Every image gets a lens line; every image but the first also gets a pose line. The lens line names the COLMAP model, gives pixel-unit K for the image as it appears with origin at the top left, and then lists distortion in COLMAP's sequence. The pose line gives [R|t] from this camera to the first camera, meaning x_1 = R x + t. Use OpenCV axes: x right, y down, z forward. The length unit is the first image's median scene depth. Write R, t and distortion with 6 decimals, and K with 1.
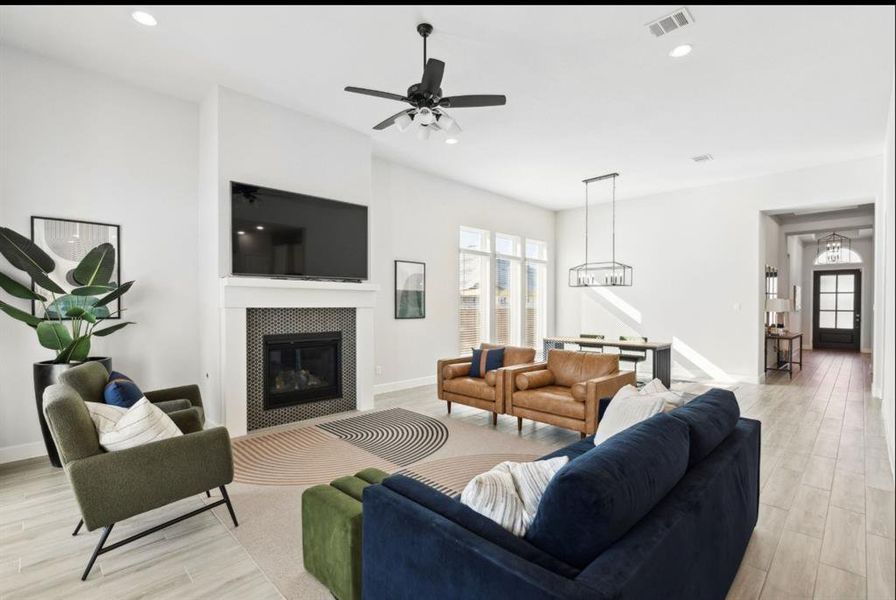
lens RADIAL K [[419.5, 0, 444.2], [0, 419.5, 307.9], [0, 0, 1]] dist [0.001196, 0.000246]
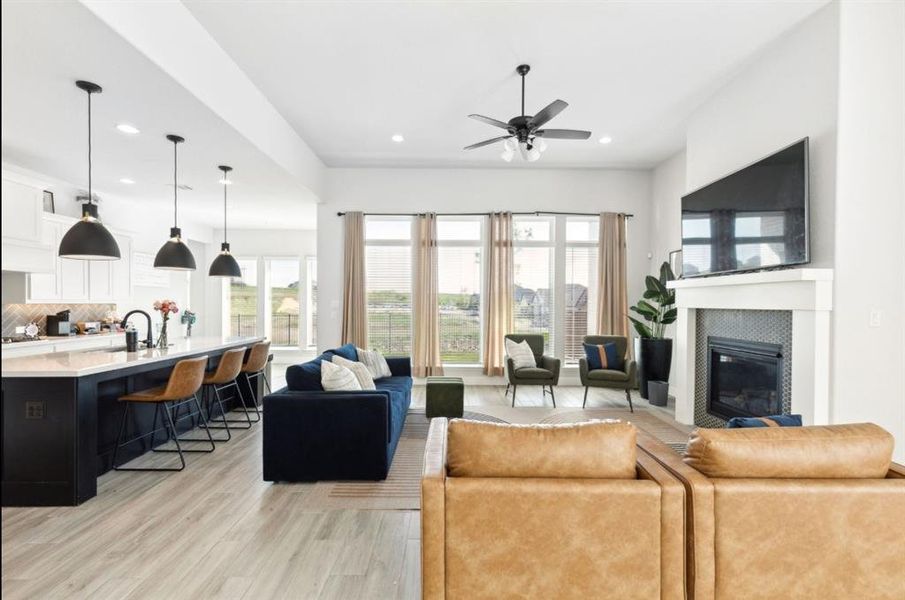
lens RADIAL K [[406.7, 0, 453.4], [0, 406.7, 305.1], [0, 0, 1]] dist [0.008419, 0.000245]
pose [[-0.701121, -0.000966, -0.713041, 0.699406], [-0.012897, 0.999853, 0.011328, -0.009934], [0.712925, 0.017138, -0.701030, 1.289425]]
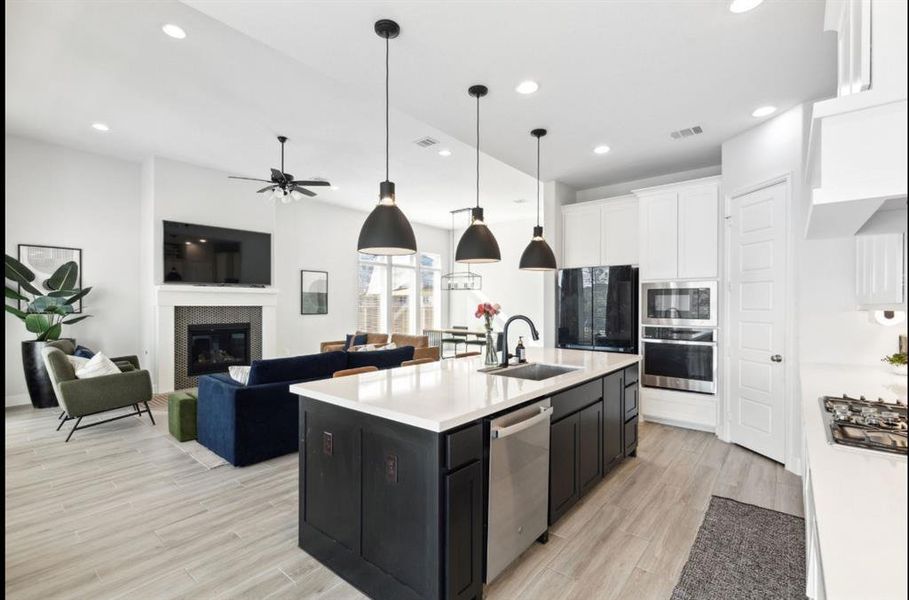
lens RADIAL K [[413.4, 0, 454.9], [0, 413.4, 303.7], [0, 0, 1]] dist [0.003648, 0.000278]
pose [[0.995843, -0.000697, 0.091083, 0.379060], [0.001536, 0.999957, -0.009143, 0.007700], [-0.091073, 0.009245, 0.995801, -0.539771]]
